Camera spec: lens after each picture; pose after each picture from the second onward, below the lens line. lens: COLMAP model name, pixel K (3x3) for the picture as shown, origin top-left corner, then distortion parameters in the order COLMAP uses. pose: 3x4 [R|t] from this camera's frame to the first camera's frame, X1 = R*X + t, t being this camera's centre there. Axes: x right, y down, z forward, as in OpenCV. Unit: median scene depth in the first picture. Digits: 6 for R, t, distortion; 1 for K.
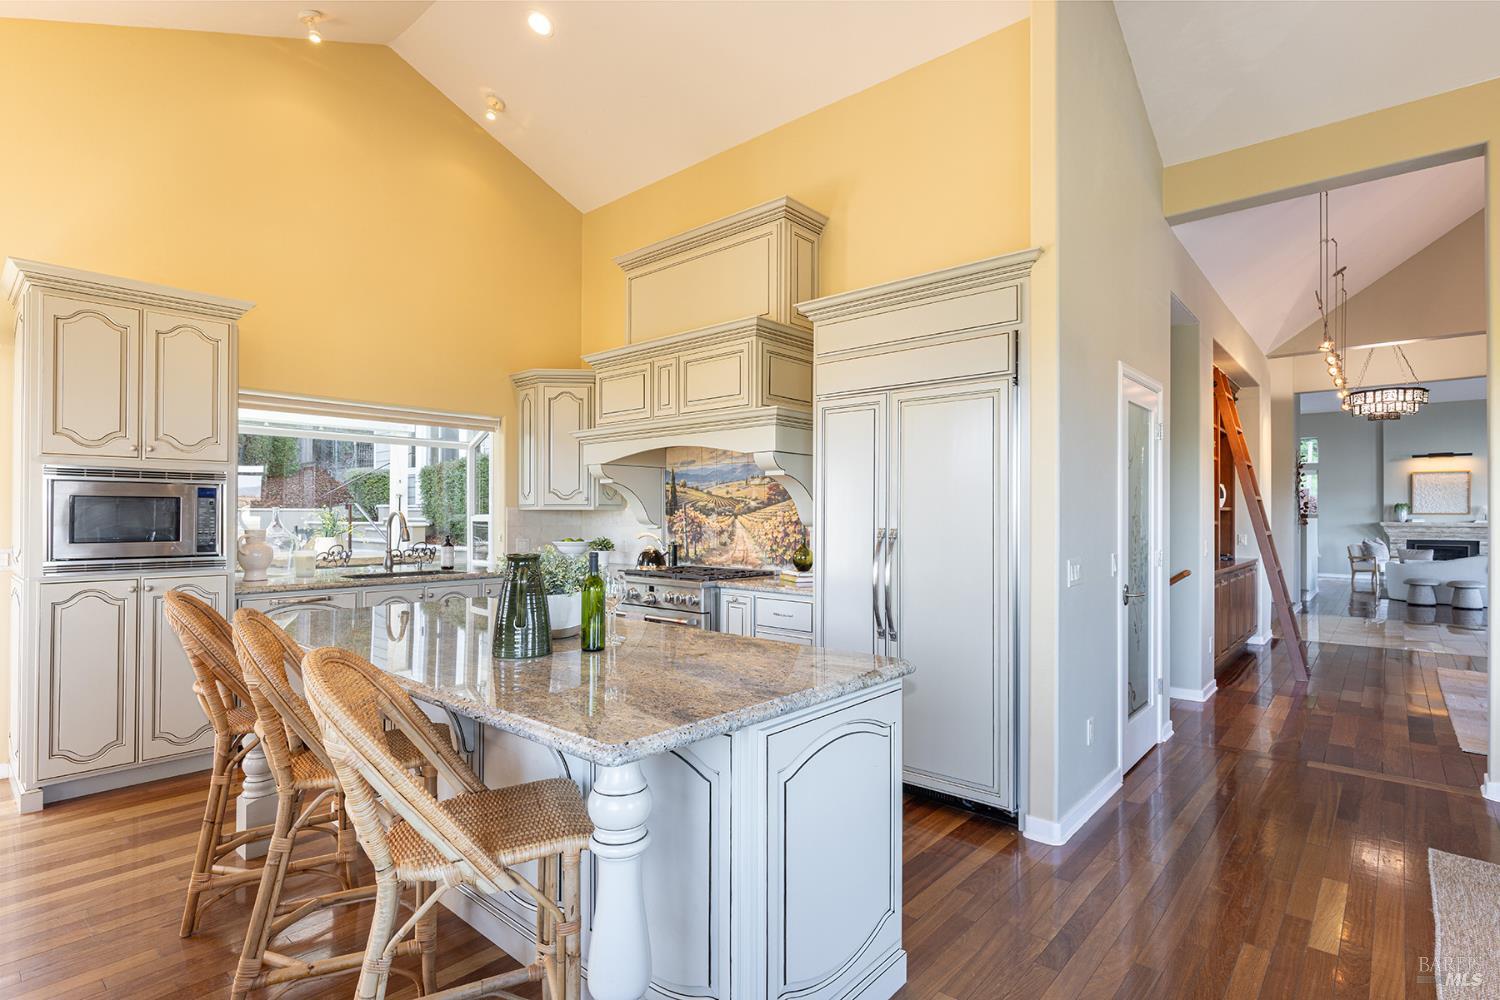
lens RADIAL K [[750.1, 0, 756.6], [0, 750.1, 511.2], [0, 0, 1]] dist [0.003799, -0.001822]
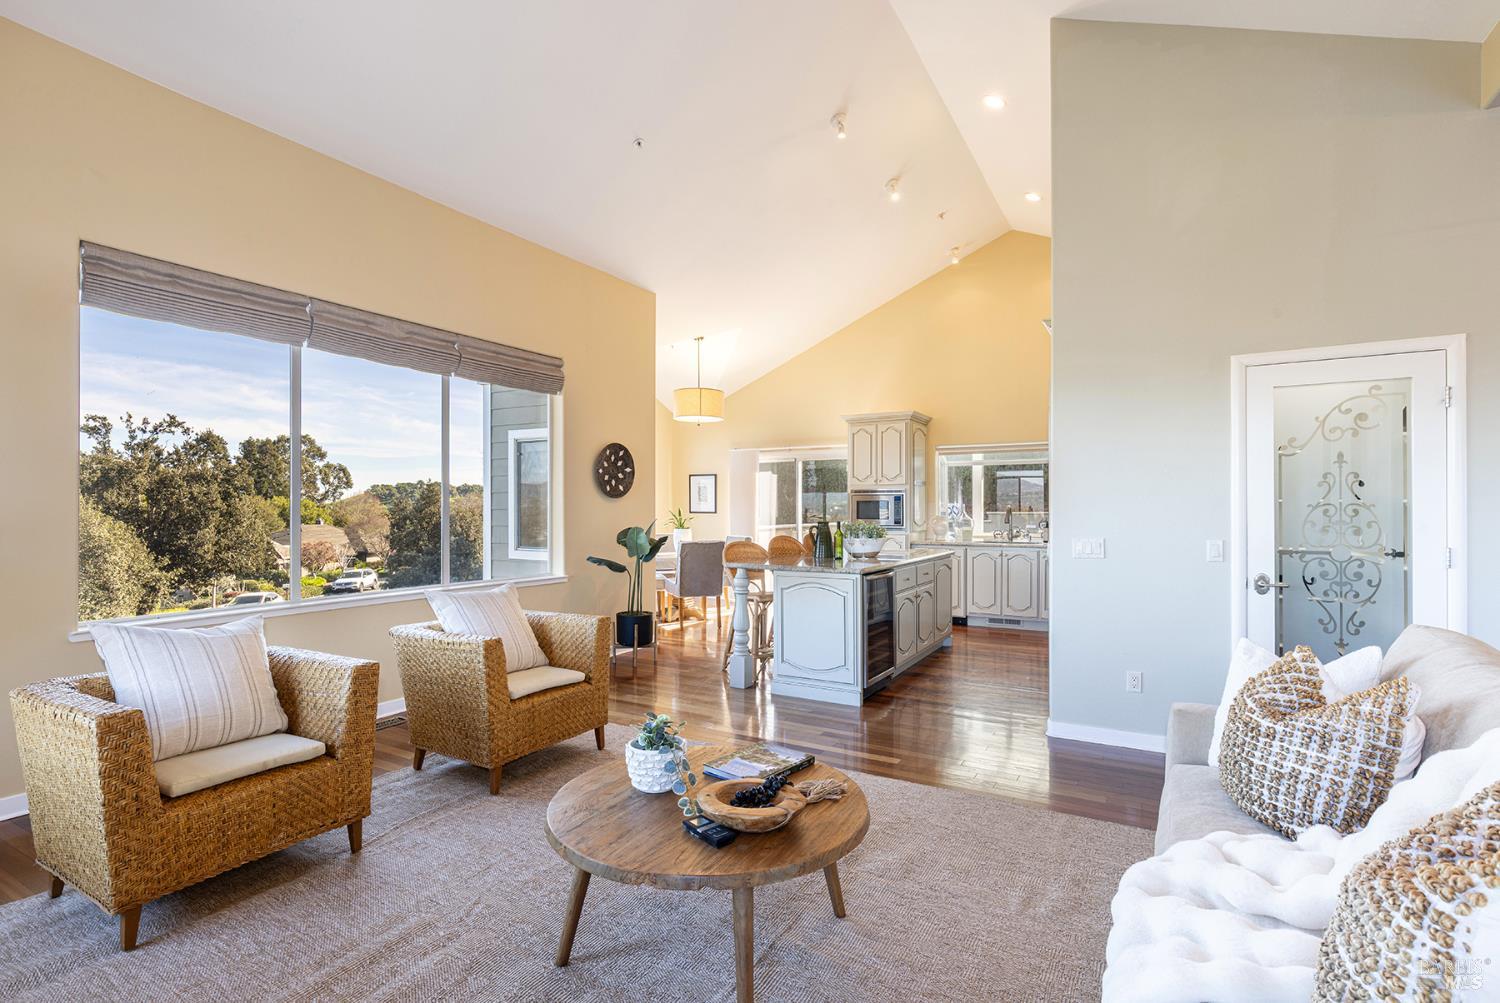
lens RADIAL K [[718.9, 0, 745.0], [0, 718.9, 510.0], [0, 0, 1]] dist [0.004057, -0.000783]
pose [[0.195565, -0.000058, -0.980691, 0.957284], [0.004803, 0.999988, 0.000899, 0.005467], [0.980679, -0.004886, 0.195563, 0.090402]]
